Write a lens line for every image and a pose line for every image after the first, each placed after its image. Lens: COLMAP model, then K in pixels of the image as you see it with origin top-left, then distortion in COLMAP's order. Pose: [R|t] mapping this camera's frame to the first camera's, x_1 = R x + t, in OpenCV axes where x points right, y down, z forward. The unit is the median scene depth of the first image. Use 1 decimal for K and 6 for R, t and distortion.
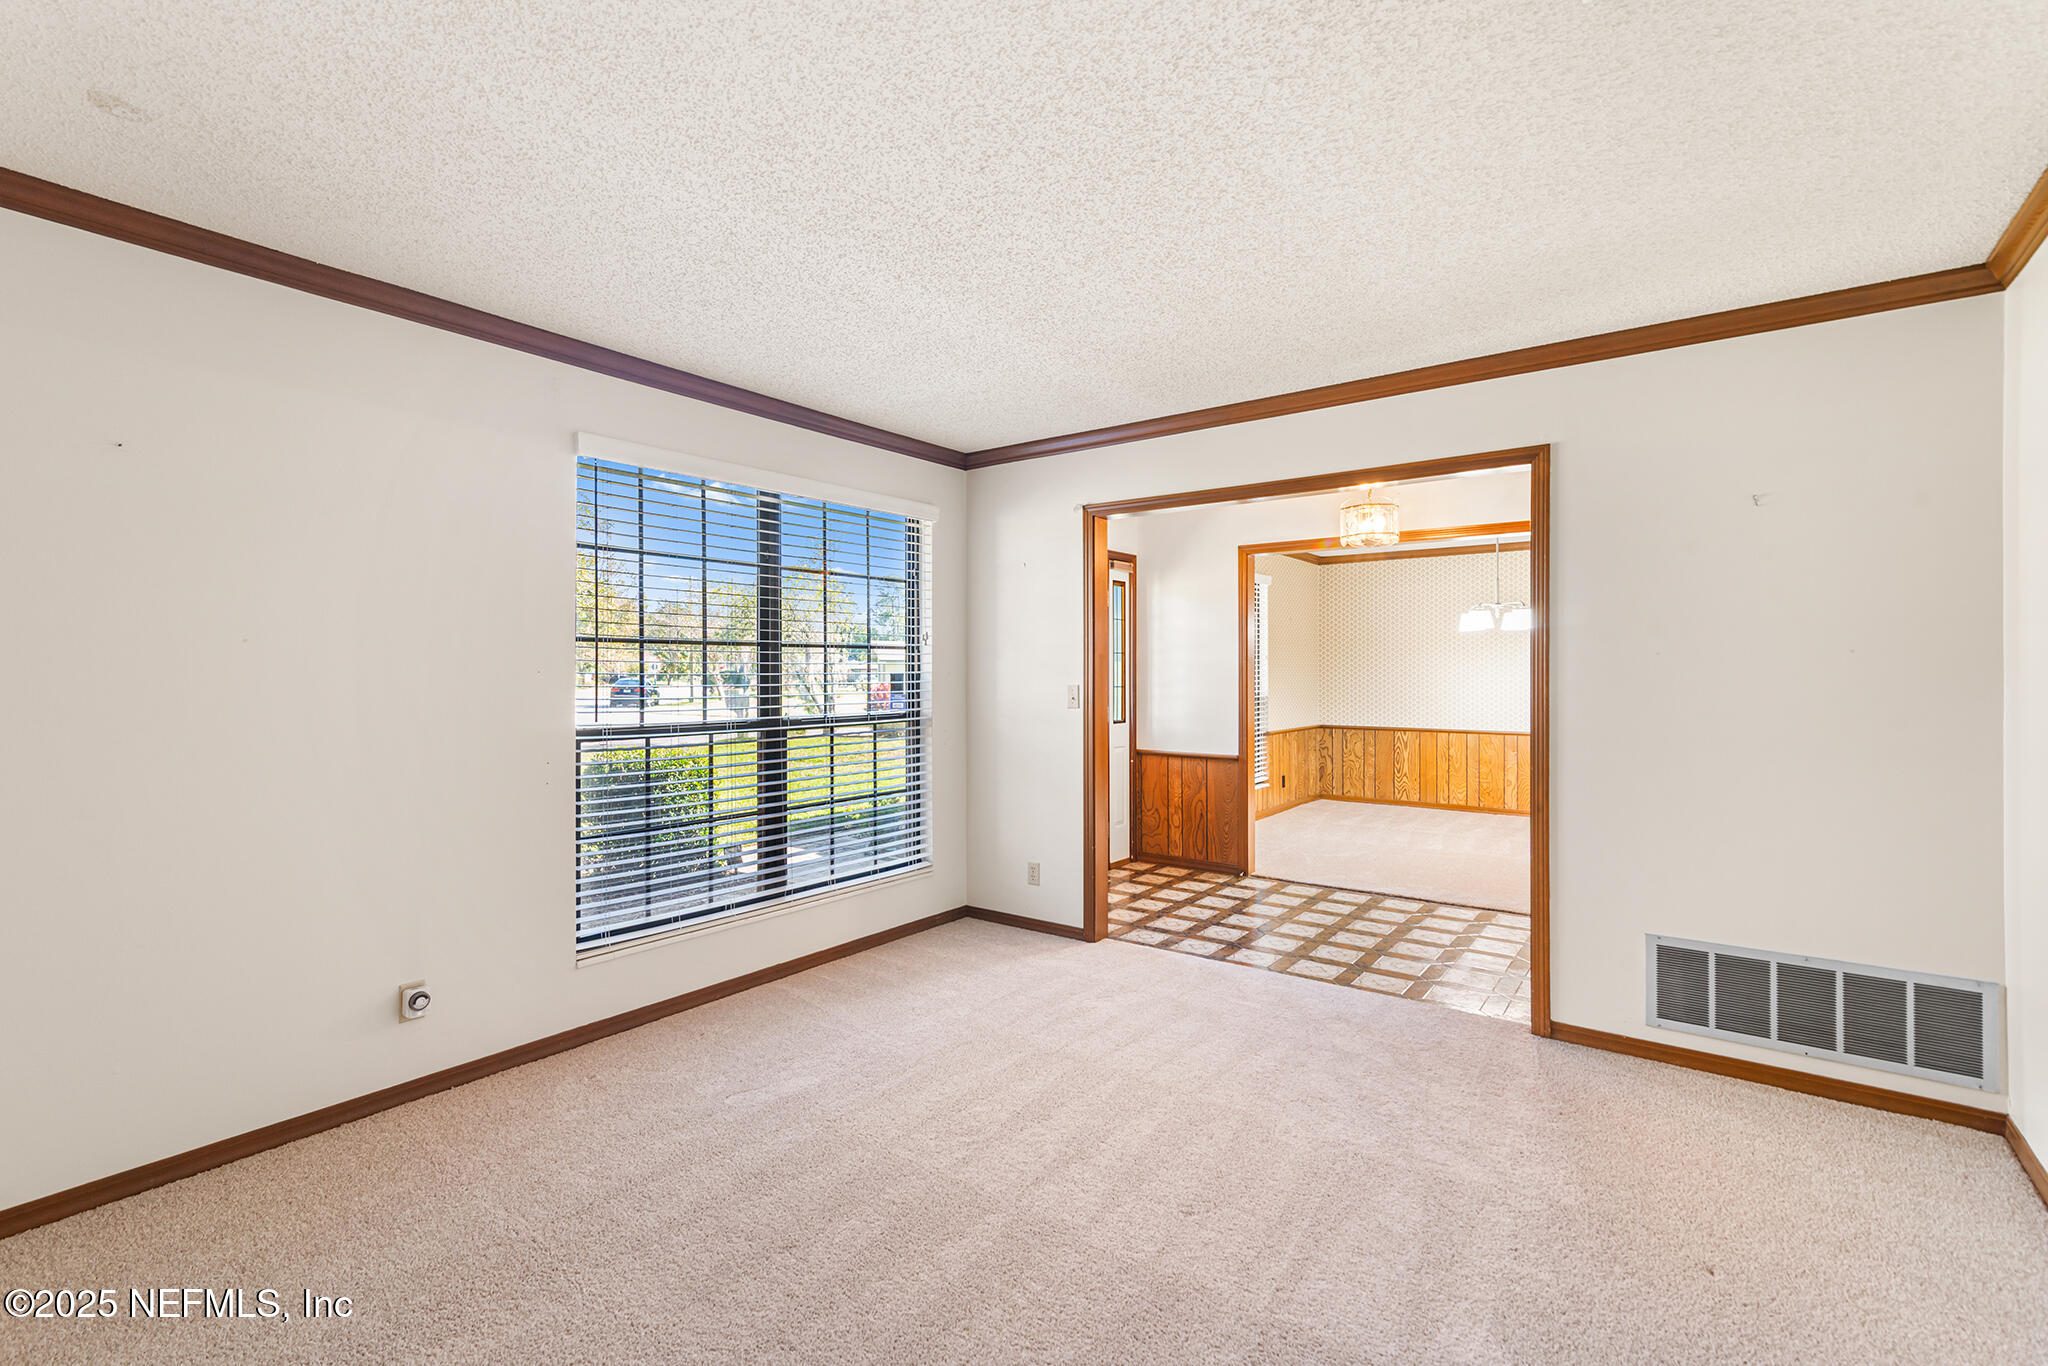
lens RADIAL K [[915.9, 0, 1027.3], [0, 915.9, 676.5], [0, 0, 1]] dist [0.015546, -0.002750]
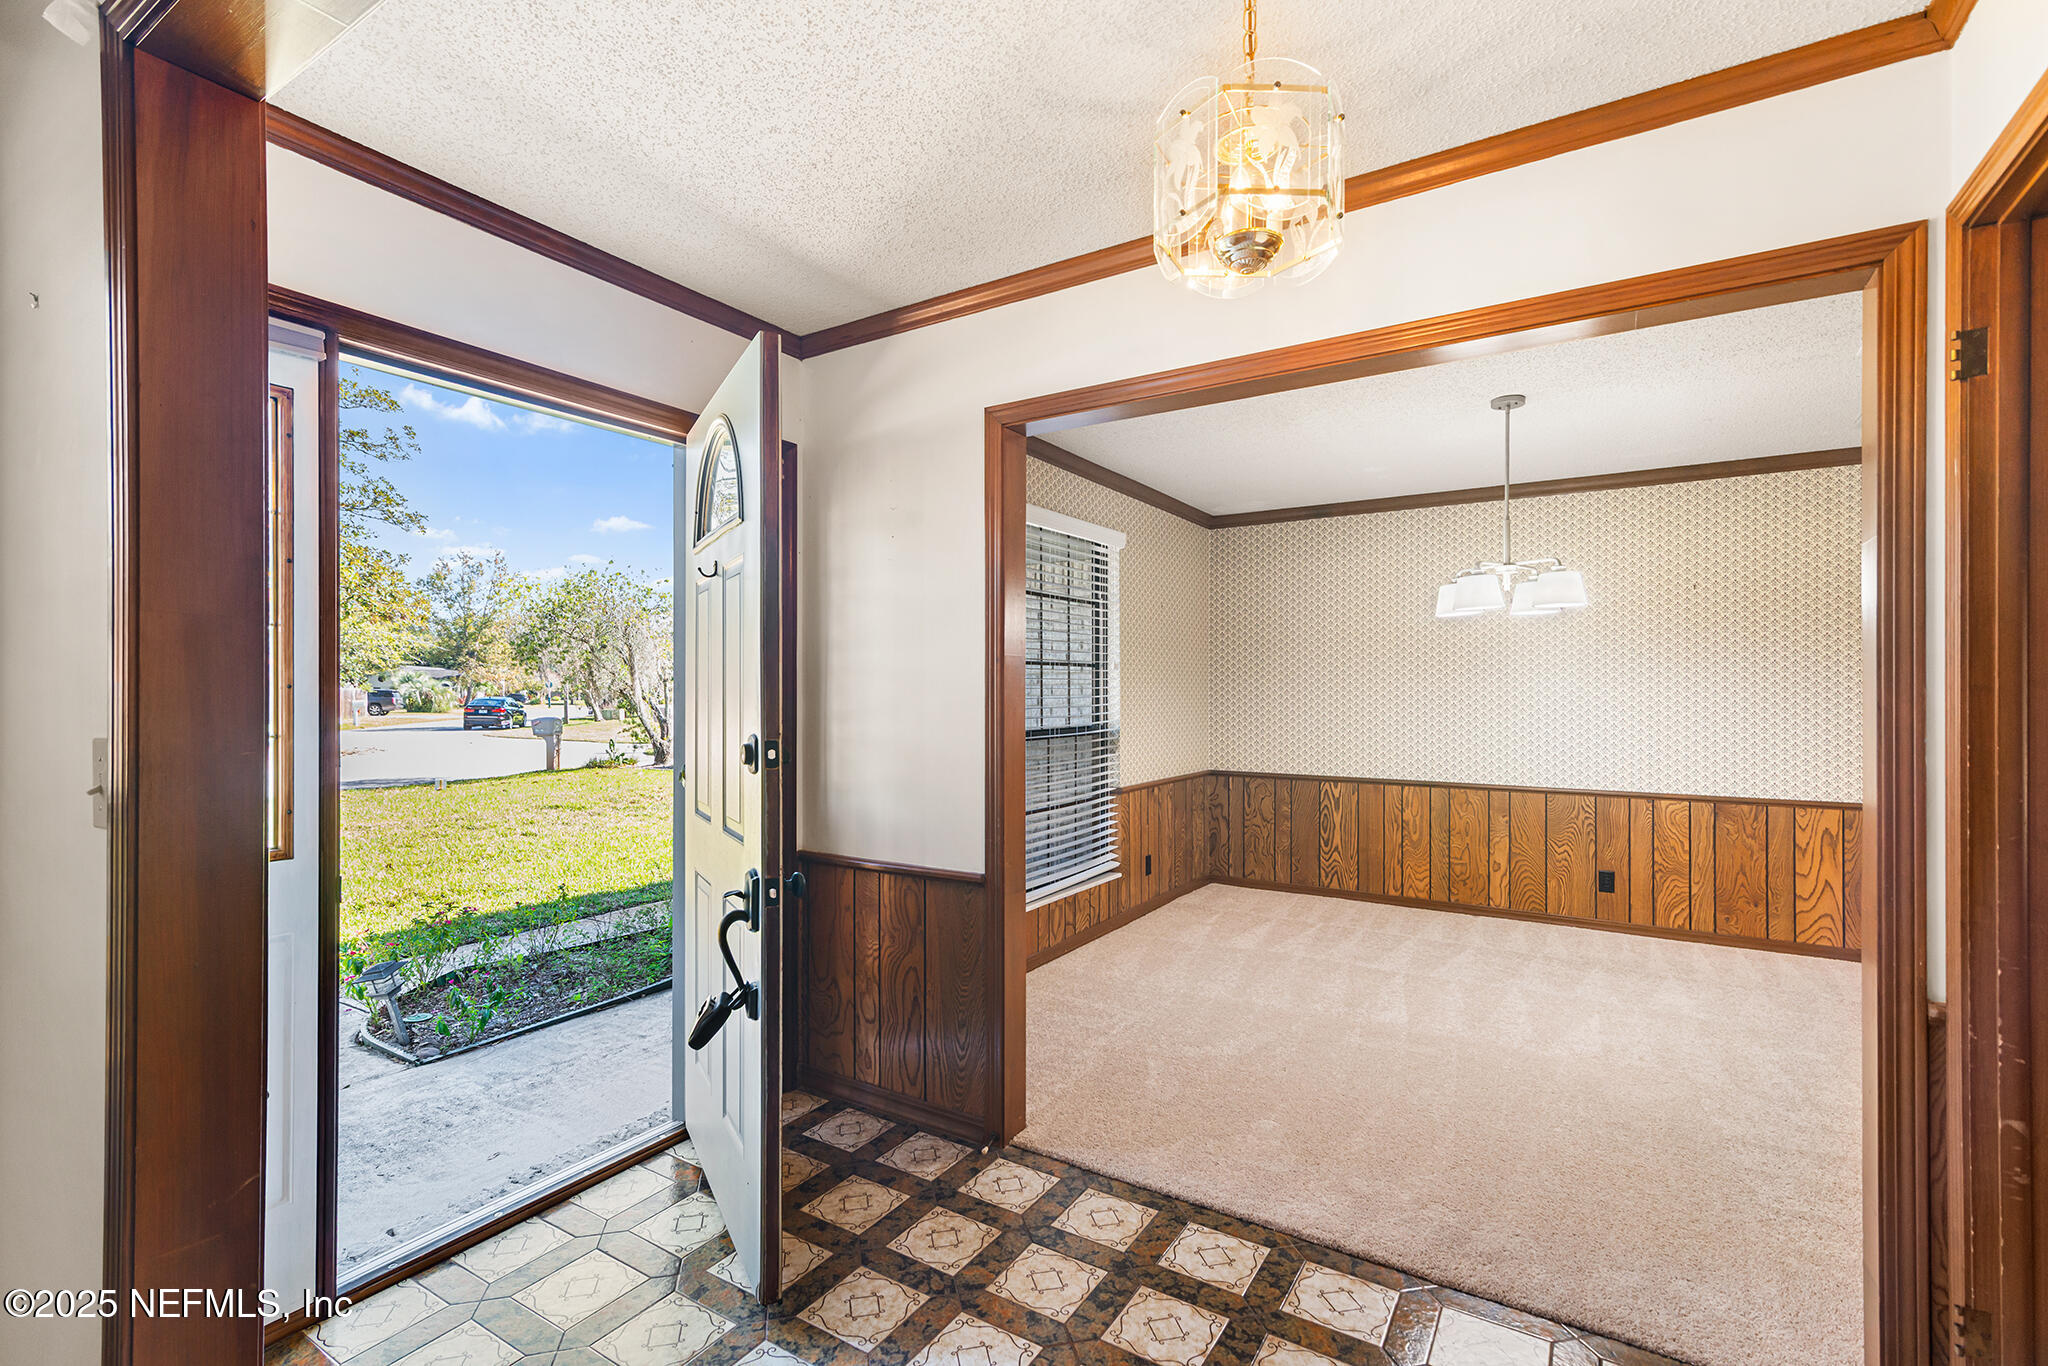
lens RADIAL K [[915.9, 0, 1015.9], [0, 915.9, 683.6], [0, 0, 1]] dist [0.015546, -0.002750]
pose [[0.998043, 0.002094, 0.062501, 0.145085], [-0.001338, 0.999926, -0.012126, -0.002160], [-0.062522, 0.012018, 0.997971, 0.365836]]
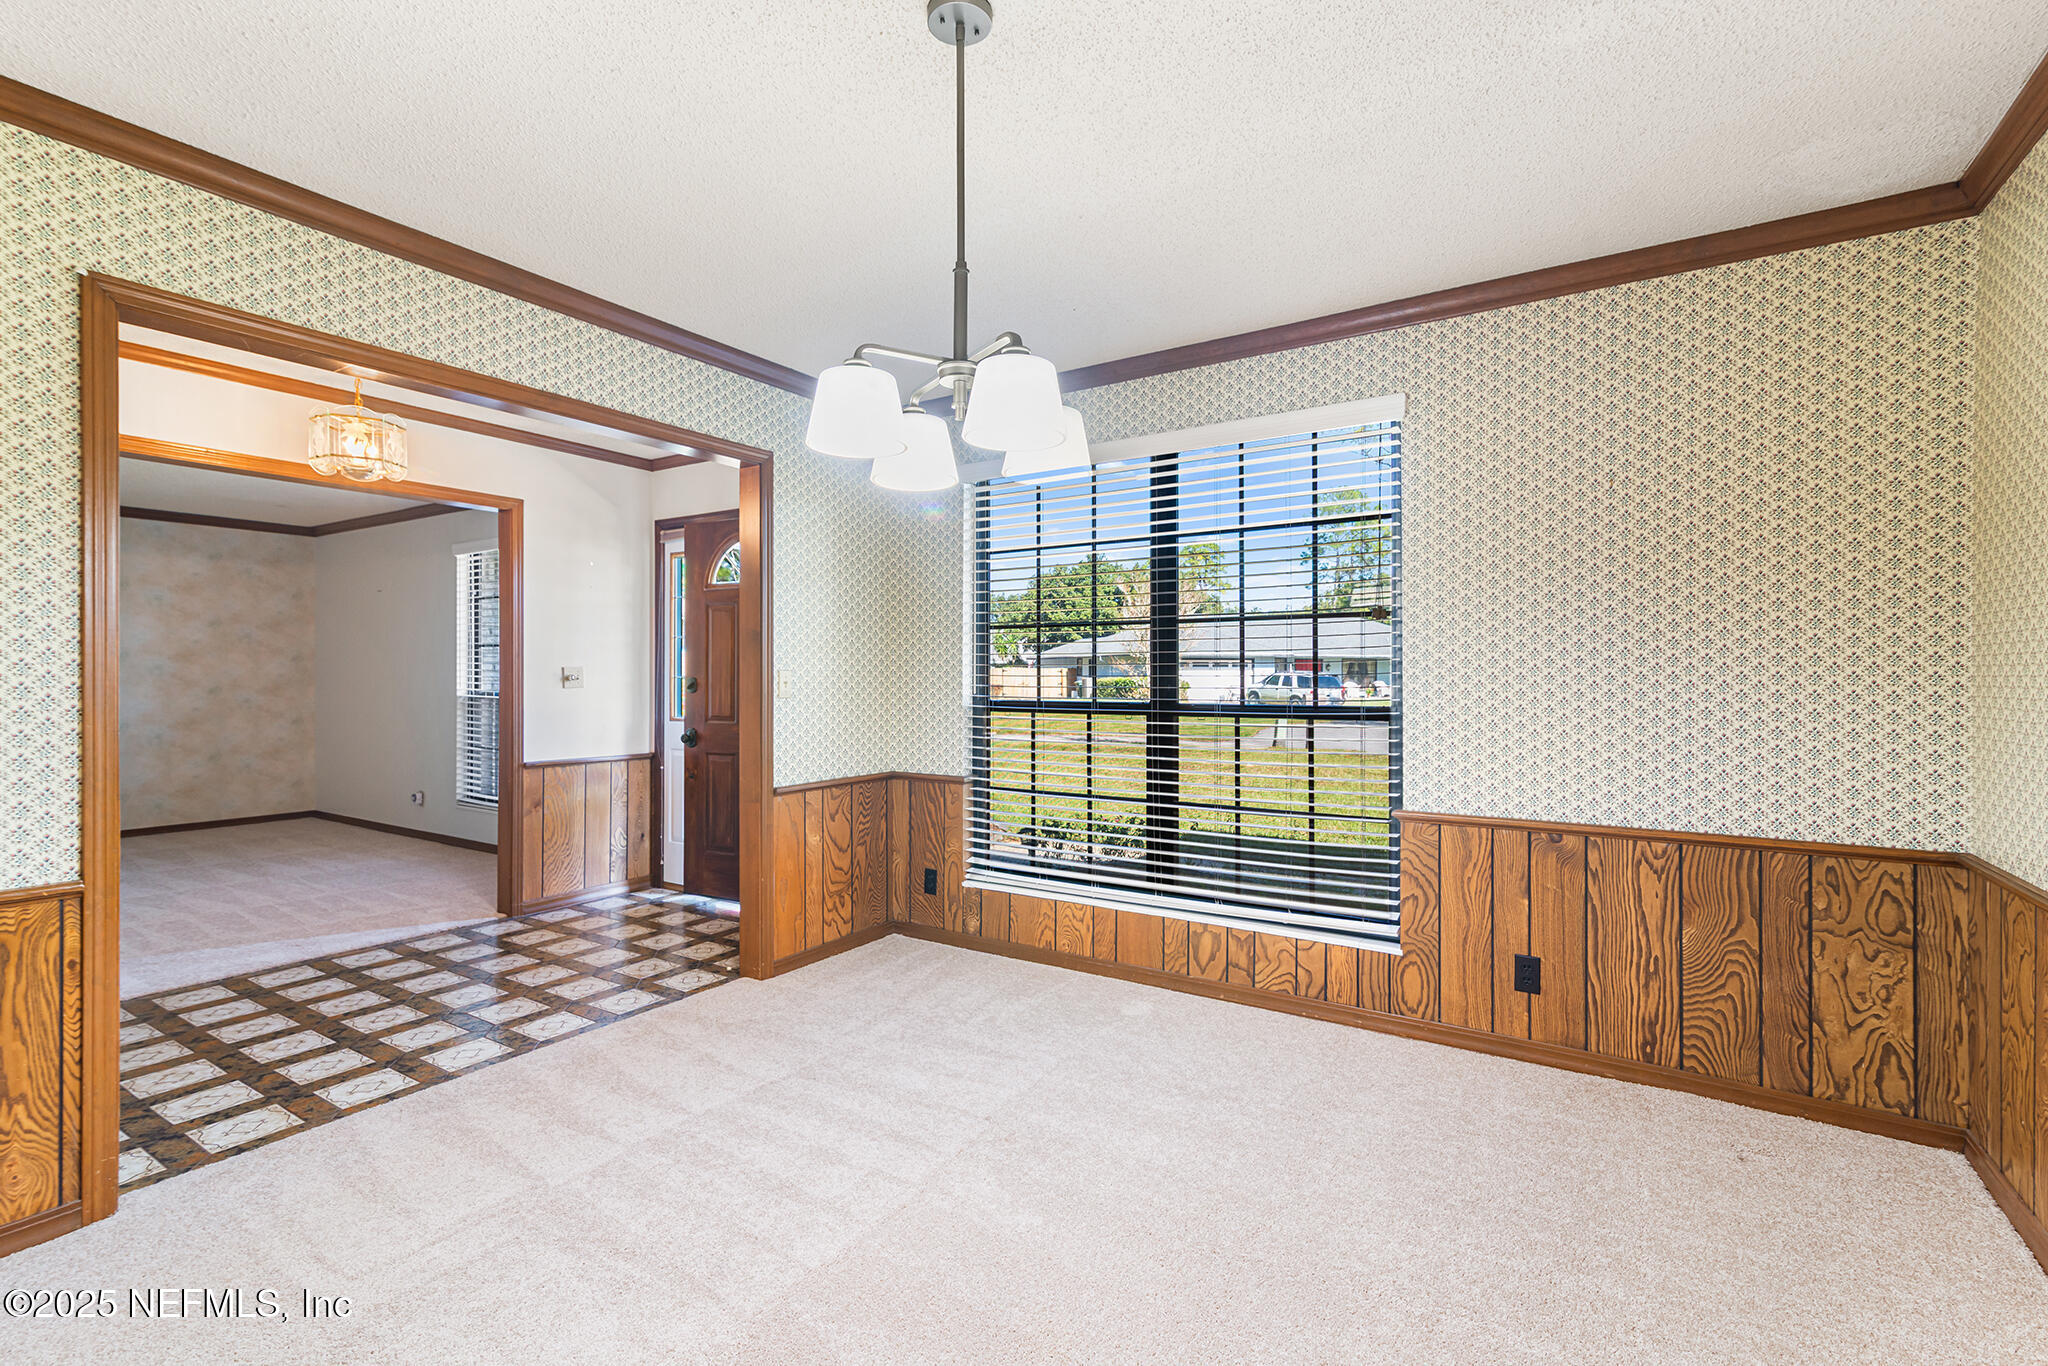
lens RADIAL K [[915.9, 0, 1027.6], [0, 915.9, 681.7], [0, 0, 1]] dist [0.015546, -0.002750]
pose [[0.063120, 0.004962, -0.997994, 0.579778], [-0.009954, 0.999941, 0.004343, 0.006472], [0.997956, 0.009660, 0.063165, 0.762869]]
